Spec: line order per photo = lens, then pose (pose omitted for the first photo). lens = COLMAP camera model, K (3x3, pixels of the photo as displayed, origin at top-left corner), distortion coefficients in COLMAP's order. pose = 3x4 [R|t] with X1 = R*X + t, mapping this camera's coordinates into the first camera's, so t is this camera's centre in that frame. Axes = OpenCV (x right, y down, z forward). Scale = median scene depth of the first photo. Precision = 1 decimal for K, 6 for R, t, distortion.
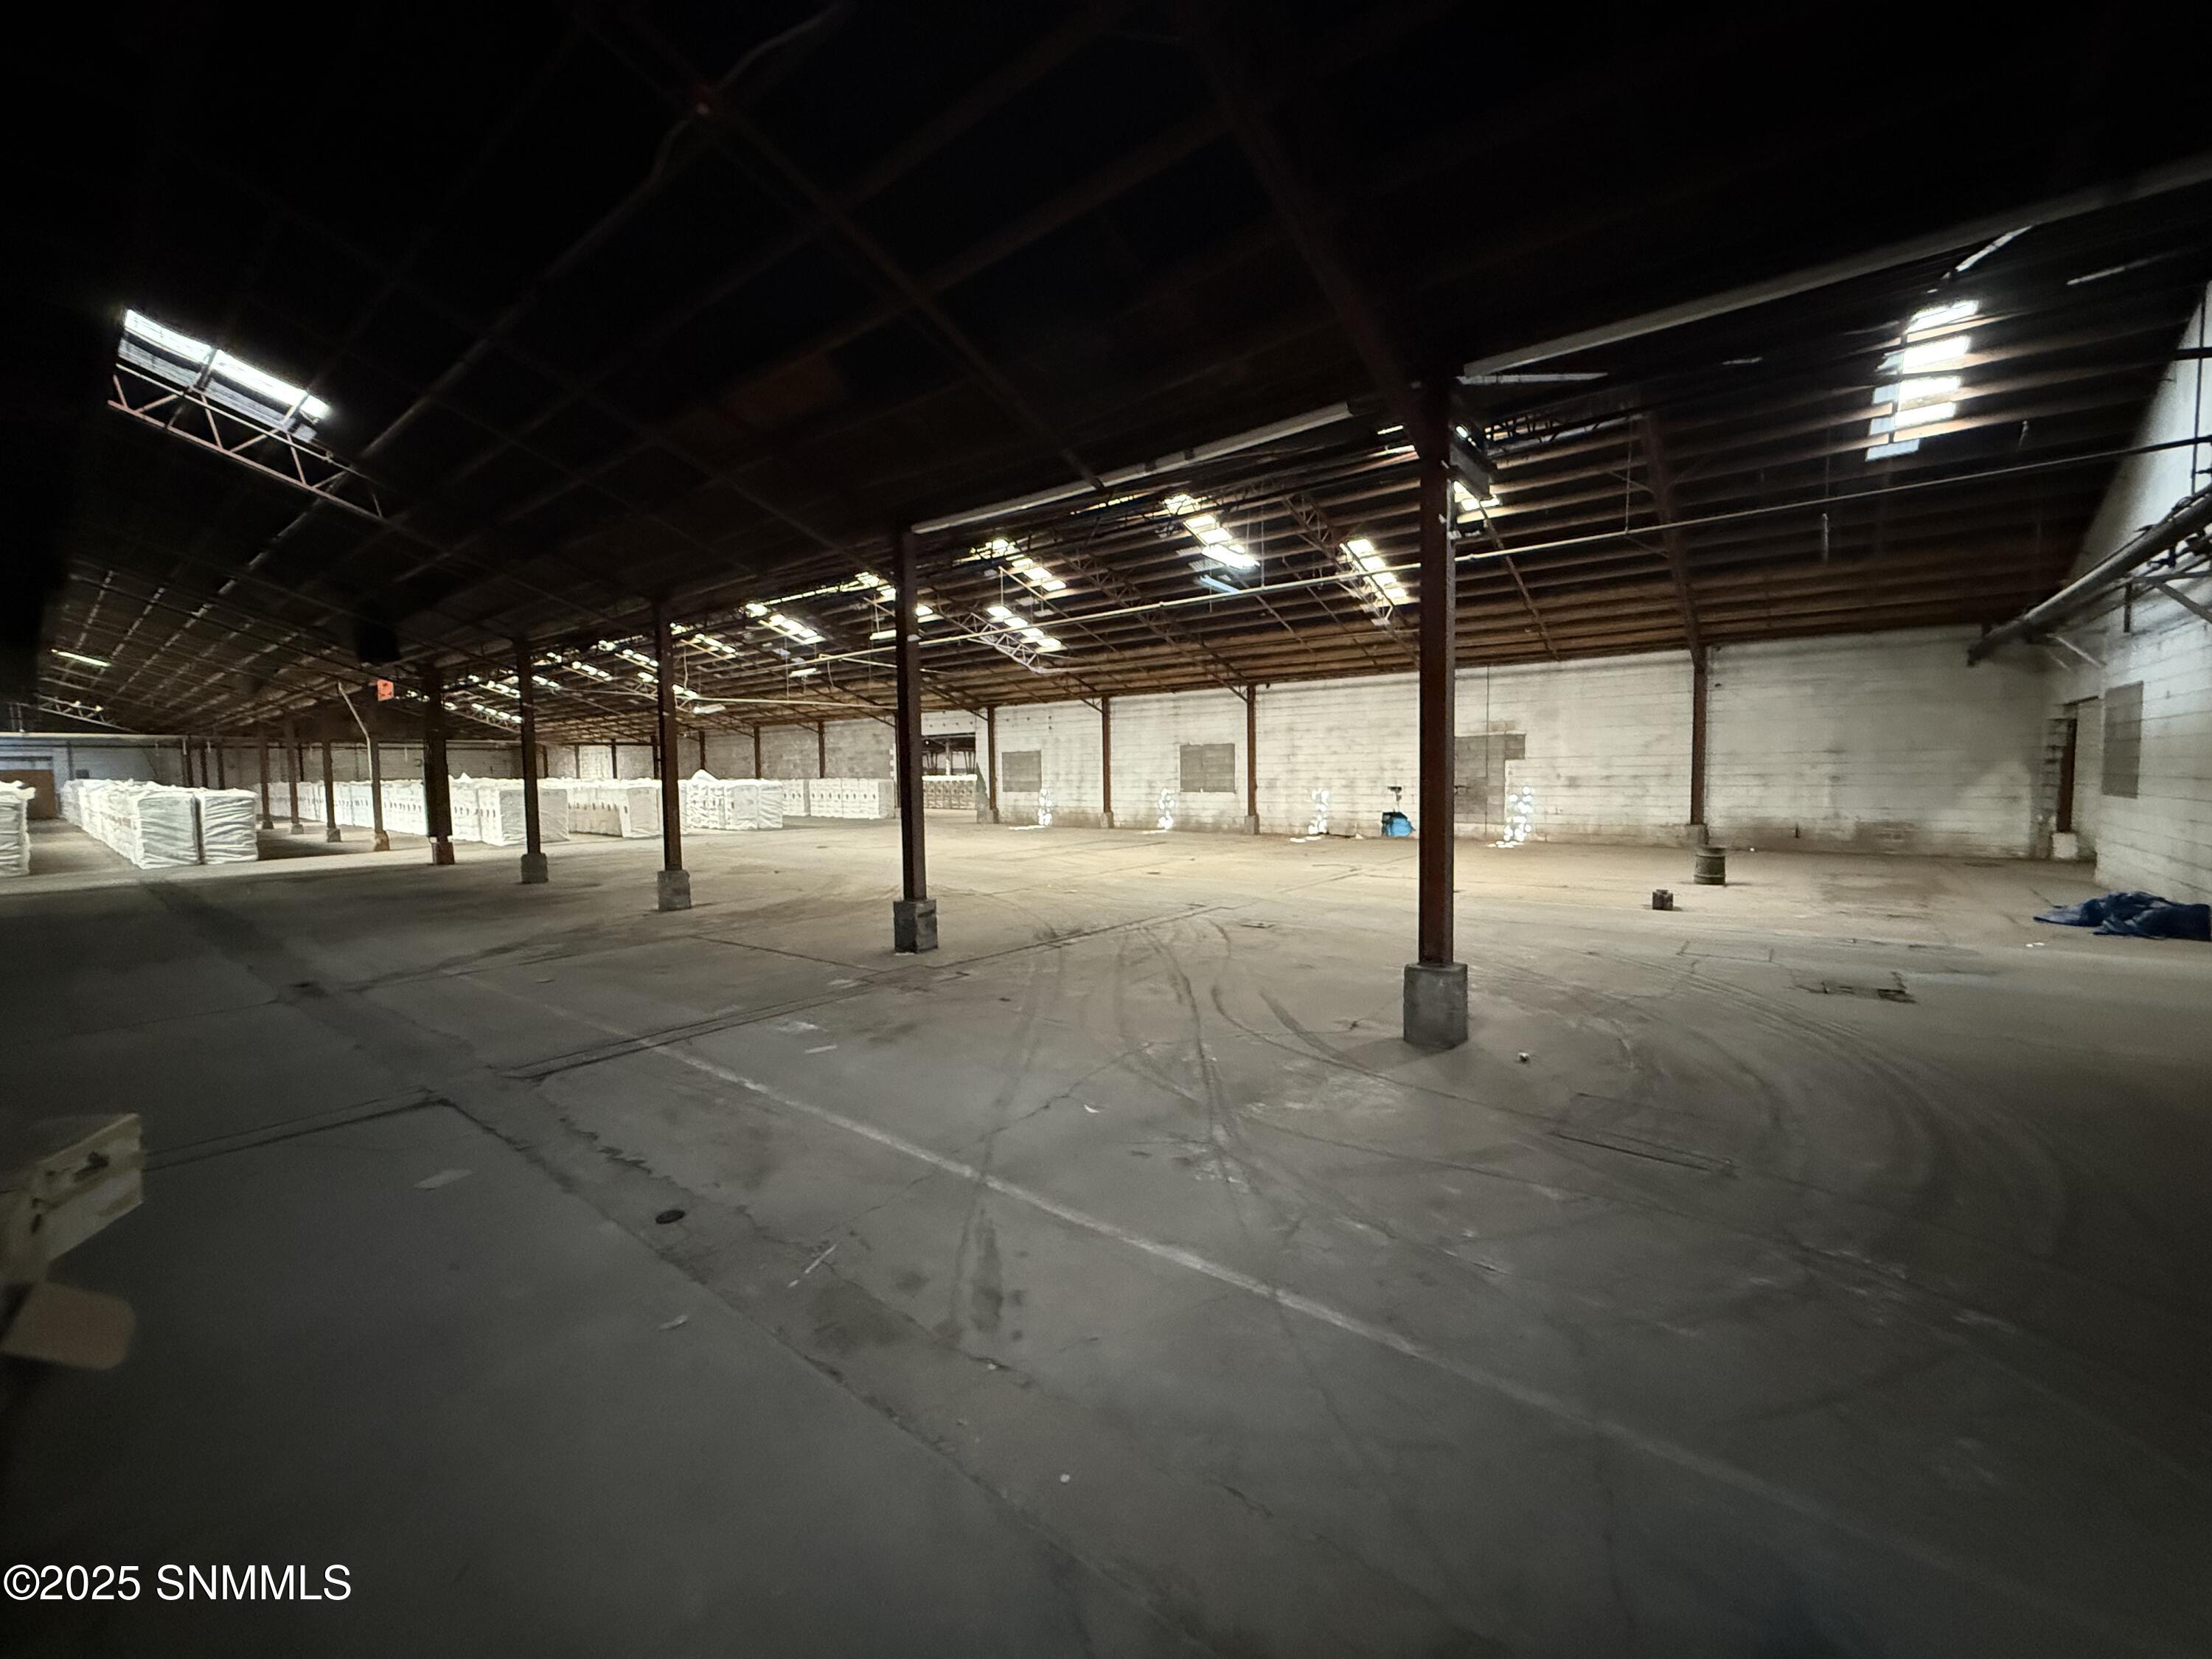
lens RADIAL K [[879.8, 0, 1087.1], [0, 879.8, 825.3], [0, 0, 1]] dist [-0.002368, 0.001279]
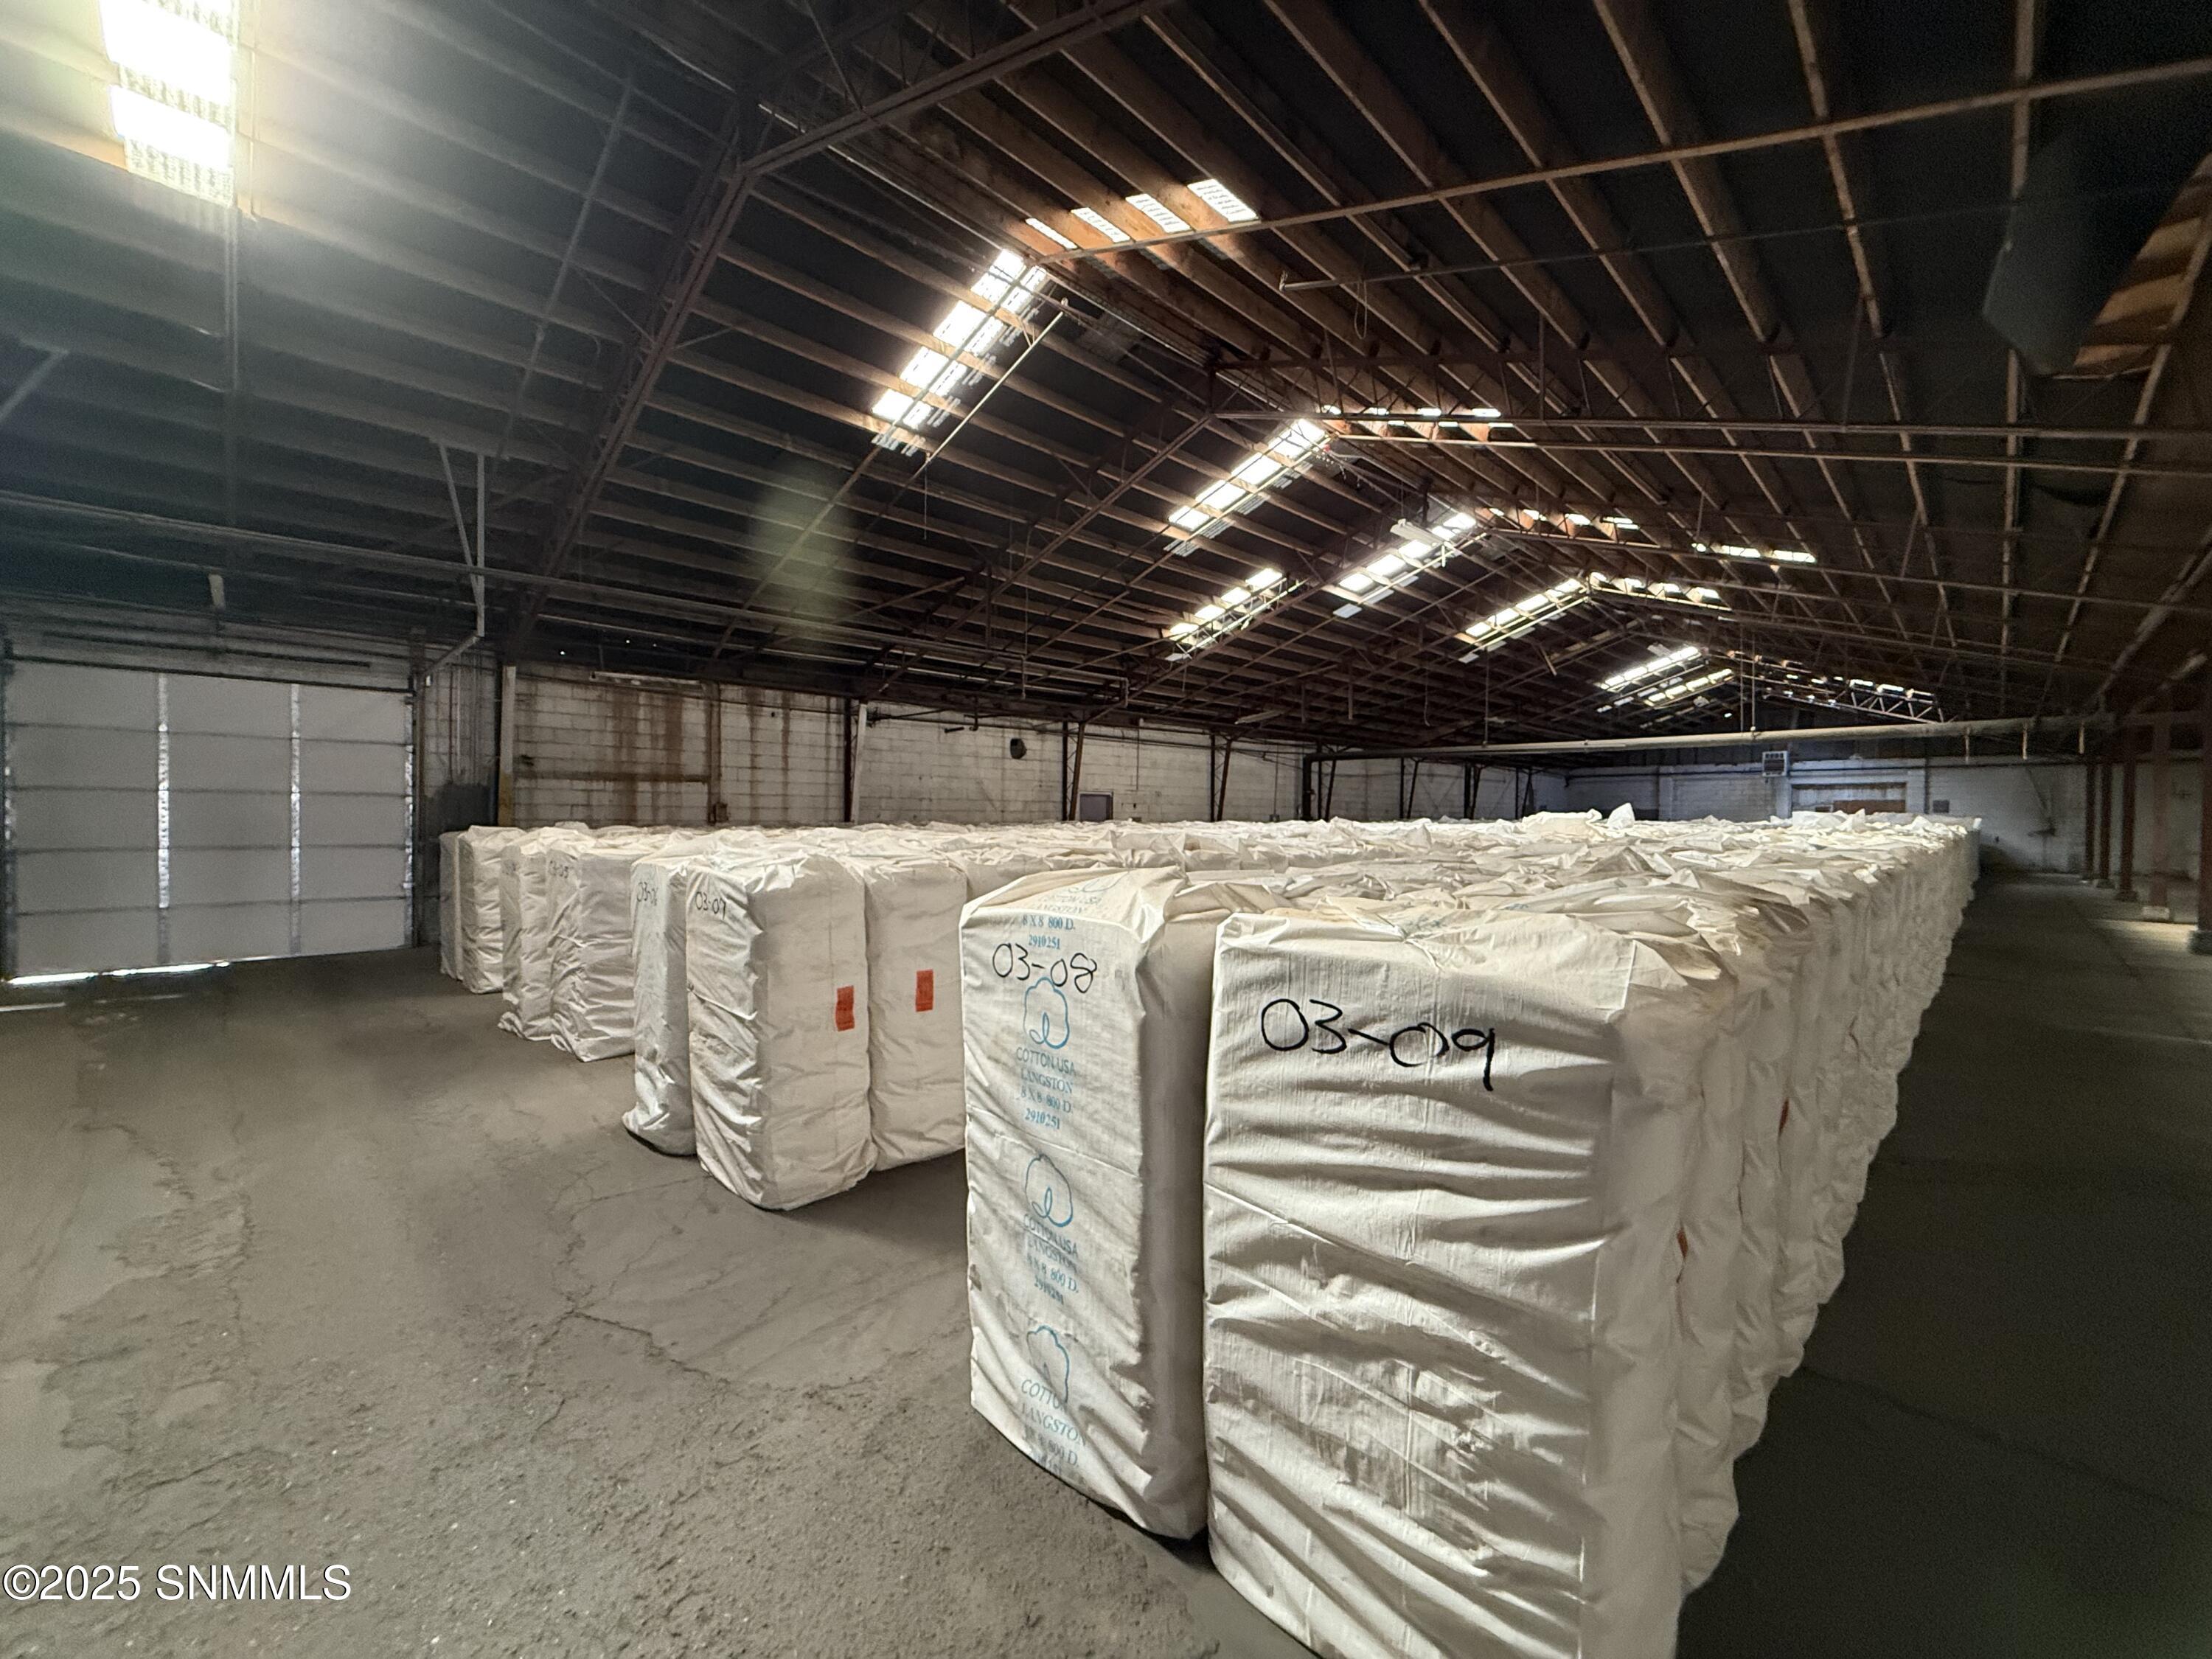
lens RADIAL K [[879.8, 0, 1103.5], [0, 879.8, 823.3], [0, 0, 1]] dist [-0.002368, 0.001279]
pose [[-0.108507, 0.021249, -0.993869, -0.565243], [-0.066288, 0.997392, 0.028561, -0.031254], [0.991883, 0.068981, -0.106816, 0.626828]]
